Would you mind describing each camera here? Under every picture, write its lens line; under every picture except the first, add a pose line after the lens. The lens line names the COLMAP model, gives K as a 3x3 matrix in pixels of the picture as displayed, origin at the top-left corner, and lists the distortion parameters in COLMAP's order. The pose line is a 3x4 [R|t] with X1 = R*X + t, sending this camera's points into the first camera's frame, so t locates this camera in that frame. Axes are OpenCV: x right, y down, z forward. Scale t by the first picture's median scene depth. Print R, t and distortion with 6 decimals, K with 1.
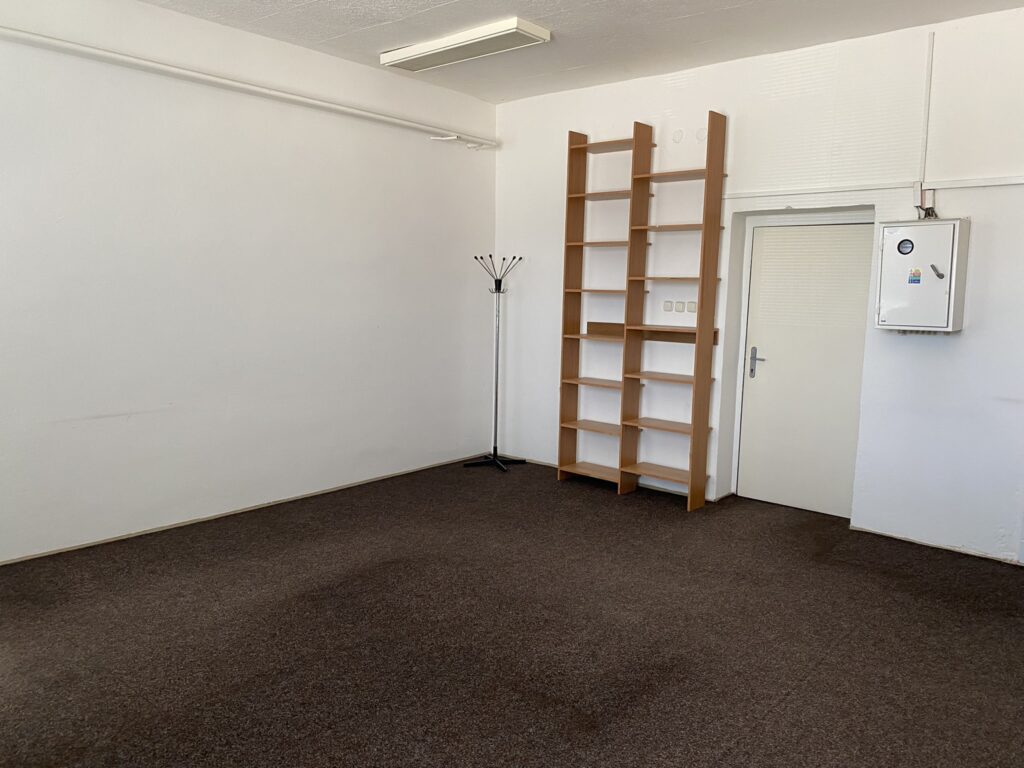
lens RADIAL K [[782.1, 0, 512.0], [0, 782.1, 384.0], [0, 0, 1]] dist [0.002673, -0.004025]
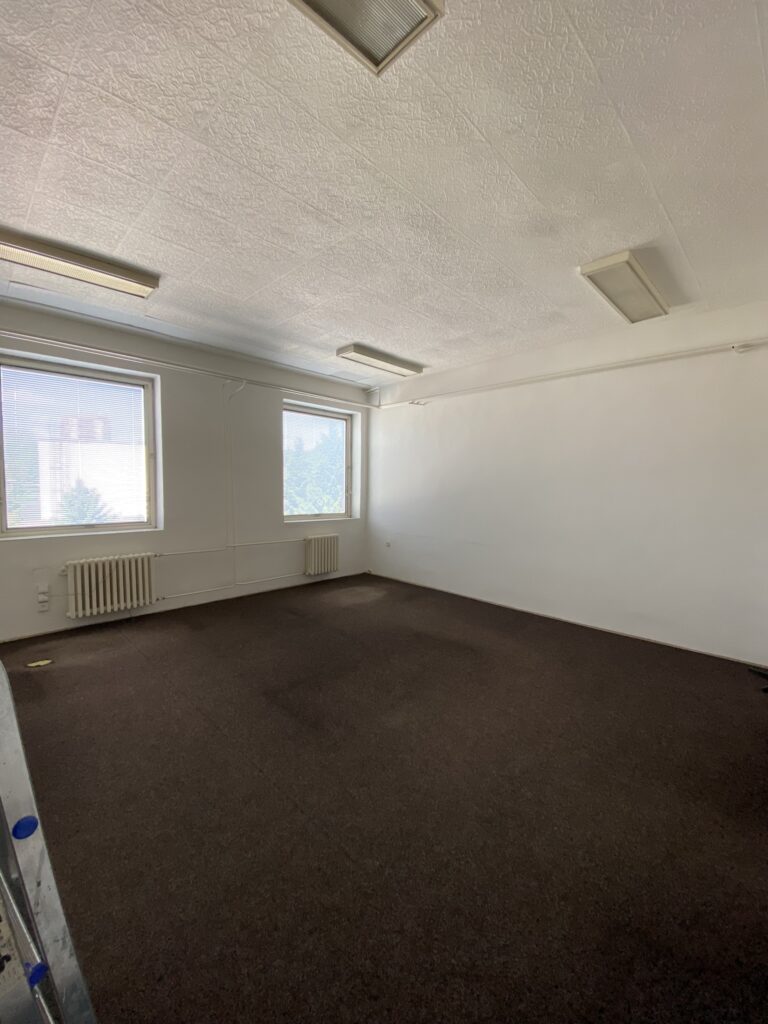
lens RADIAL K [[413.2, 0, 384.0], [0, 413.2, 512.0], [0, 0, 1]] dist [0.000509, -0.013143]
pose [[-0.067926, 0.054034, -0.996226, 0.836359], [-0.146031, 0.987240, 0.063504, -0.101474], [0.986945, 0.149793, -0.059169, 0.965759]]
